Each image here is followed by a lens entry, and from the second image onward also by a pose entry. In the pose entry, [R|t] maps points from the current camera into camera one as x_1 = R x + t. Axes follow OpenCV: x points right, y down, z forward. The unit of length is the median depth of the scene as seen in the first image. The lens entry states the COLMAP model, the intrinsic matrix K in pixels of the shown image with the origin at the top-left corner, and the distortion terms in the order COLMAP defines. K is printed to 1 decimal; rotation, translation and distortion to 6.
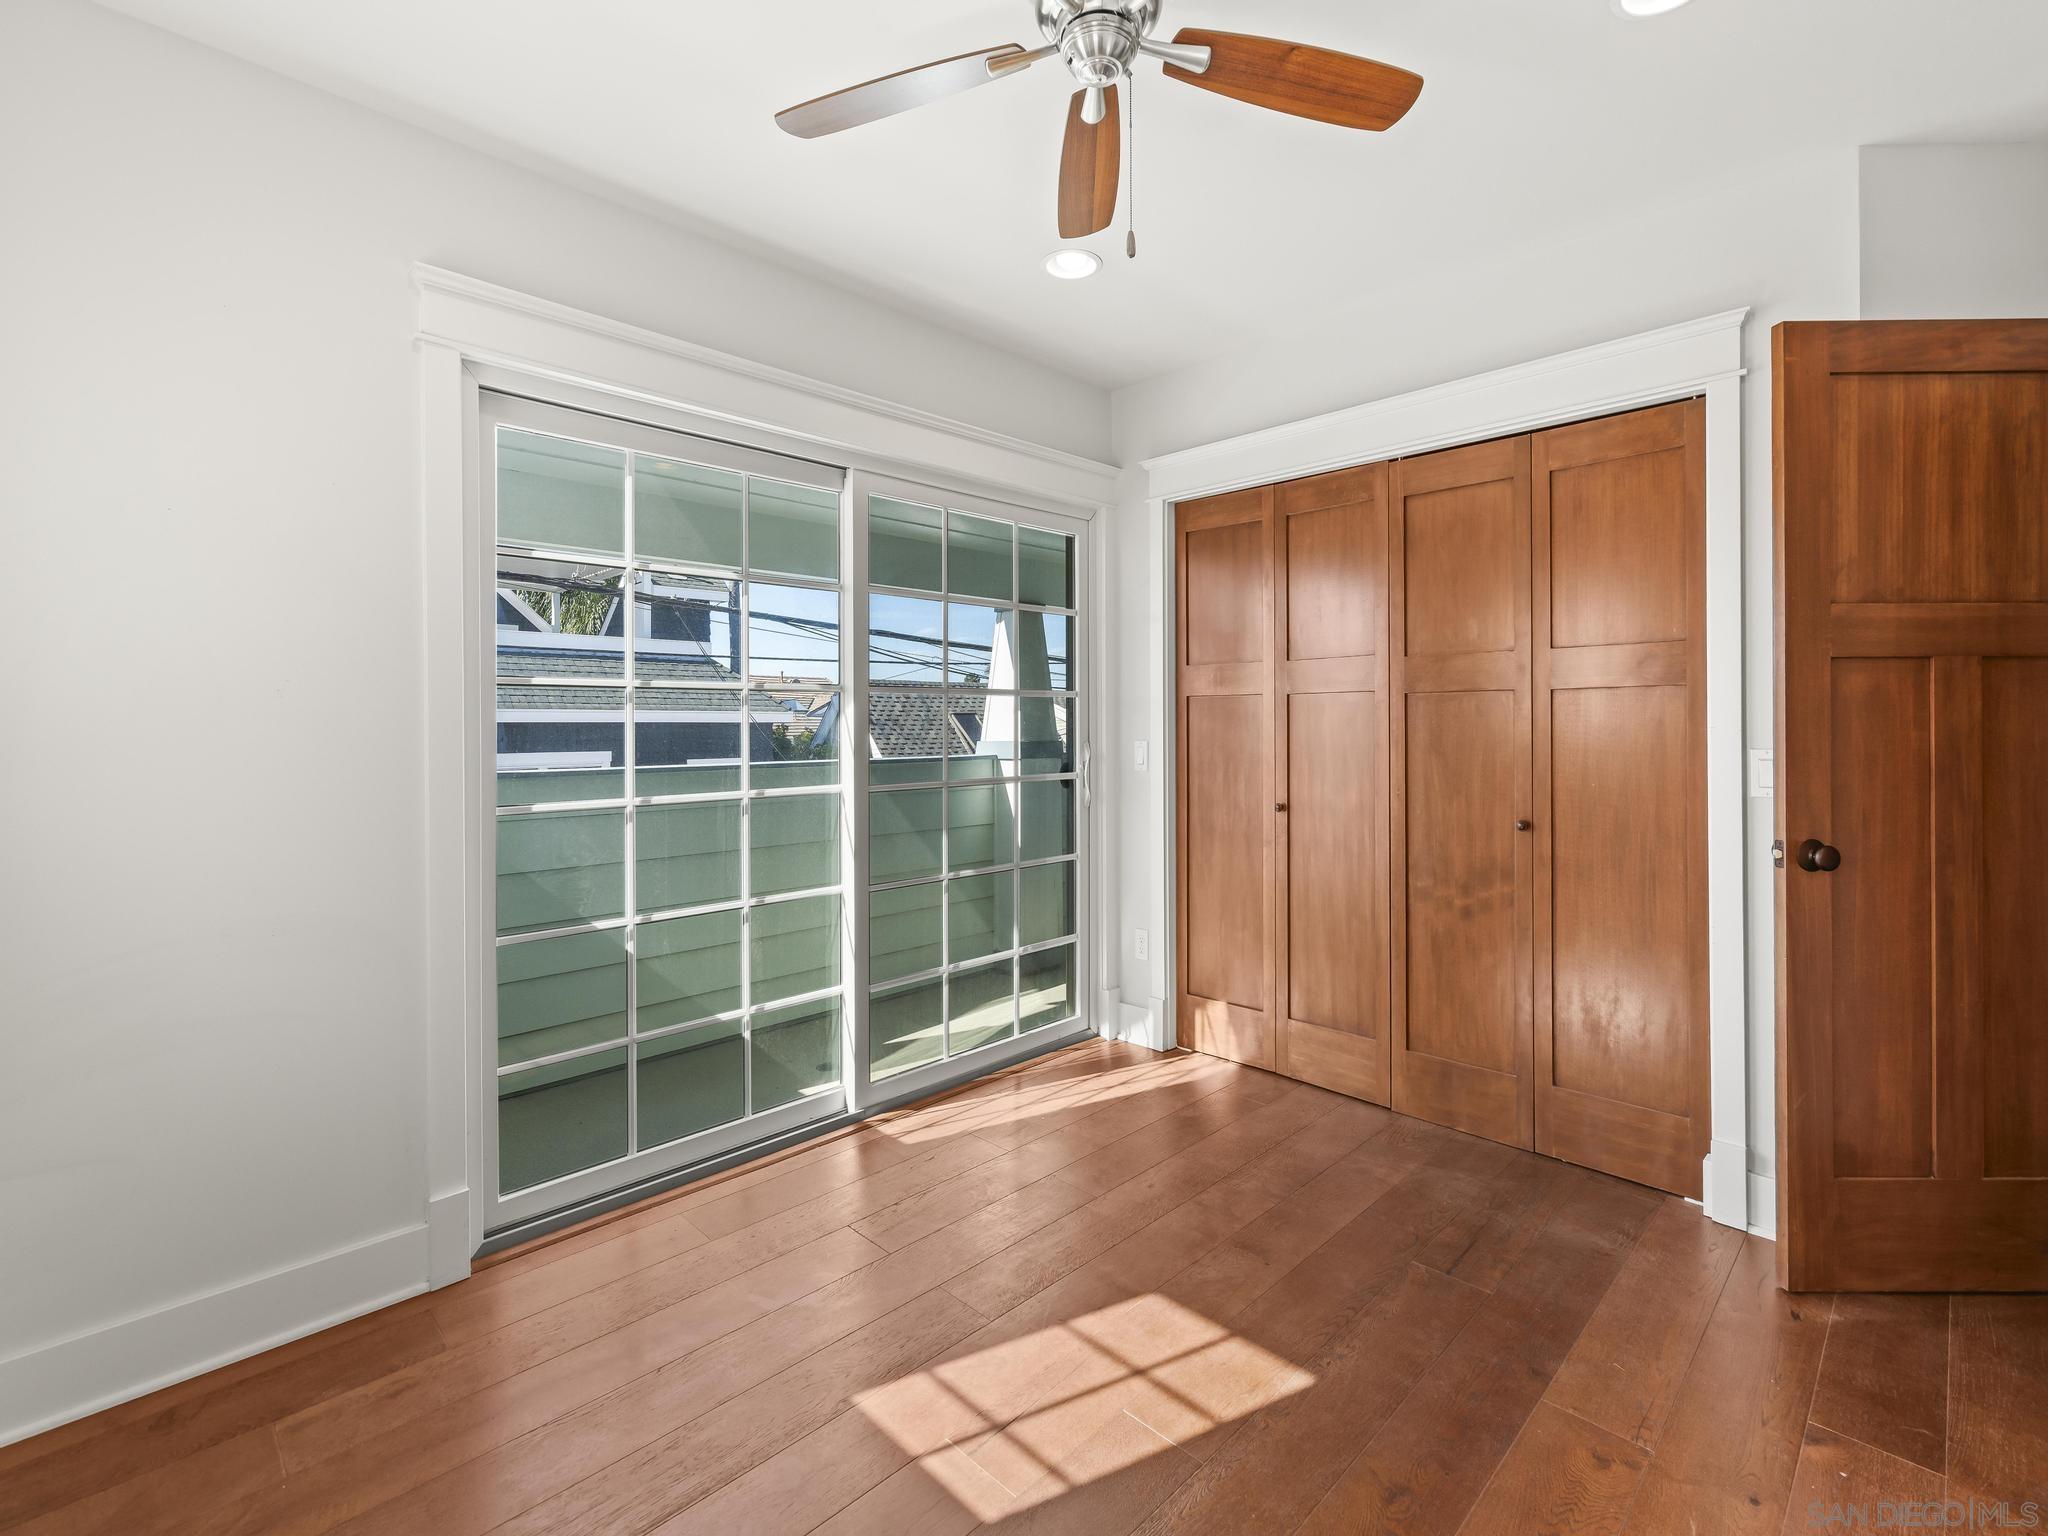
lens RADIAL K [[932.6, 0, 1020.7], [0, 932.6, 725.0], [0, 0, 1]] dist [-0.002237, 0.000384]
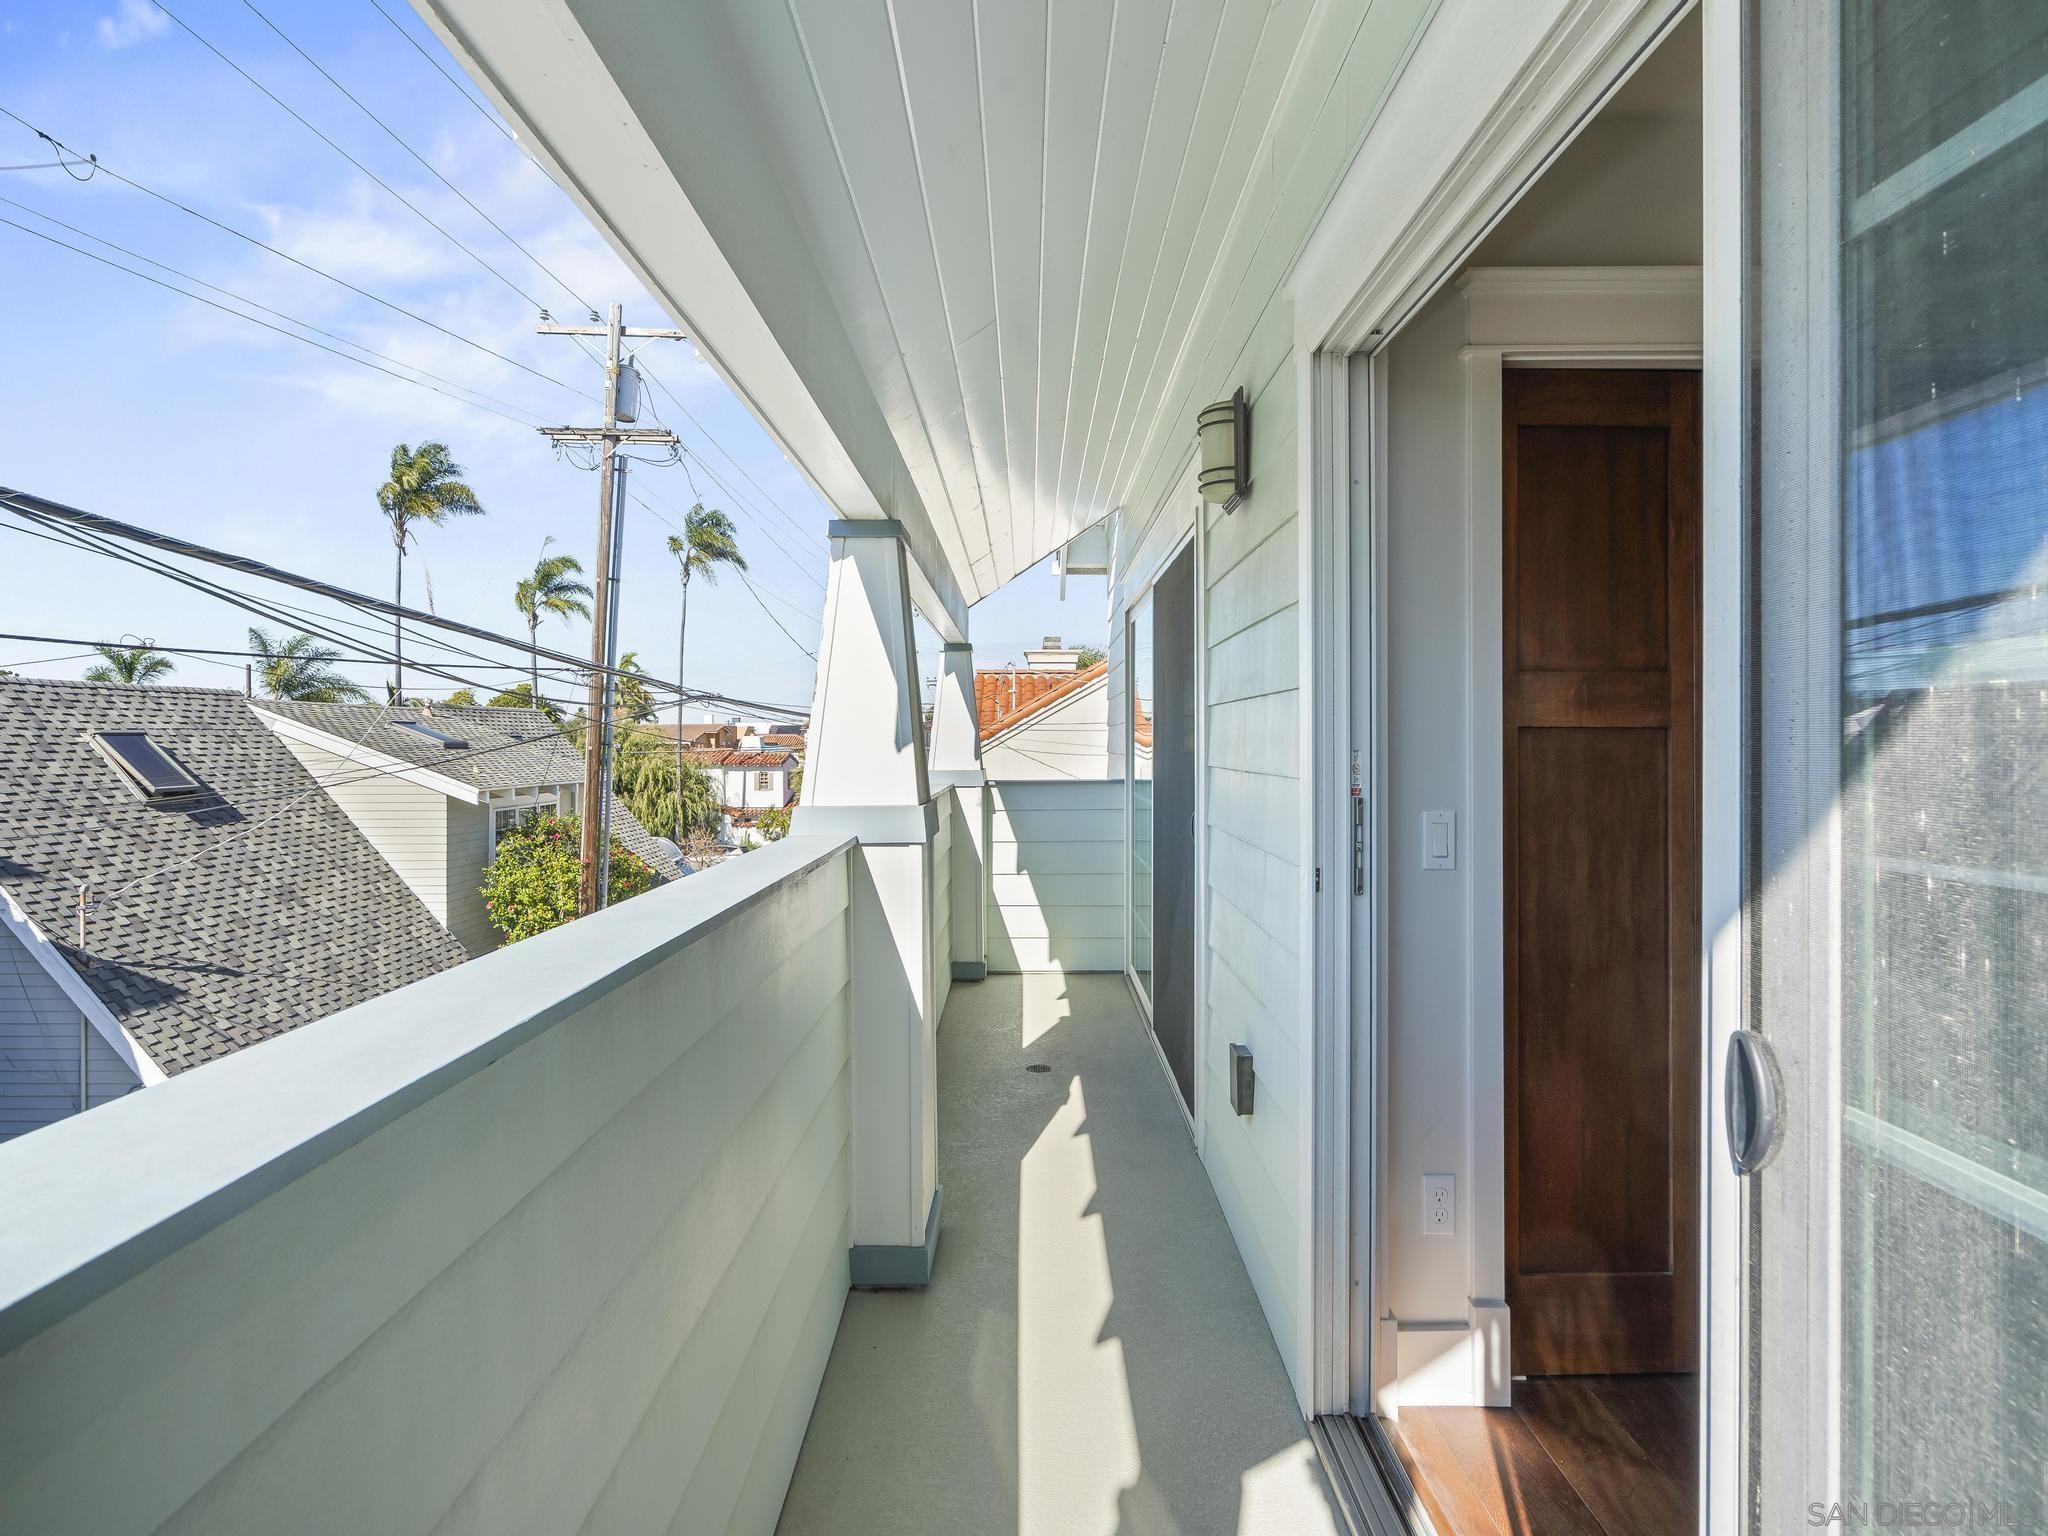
lens RADIAL K [[932.6, 0, 1020.7], [0, 932.6, 725.0], [0, 0, 1]] dist [-0.002237, 0.000384]
pose [[0.705869, 0.018699, 0.708096, -0.297016], [-0.001439, 0.999687, -0.024965, -0.012637], [-0.708341, 0.016603, 0.705675, 0.597057]]
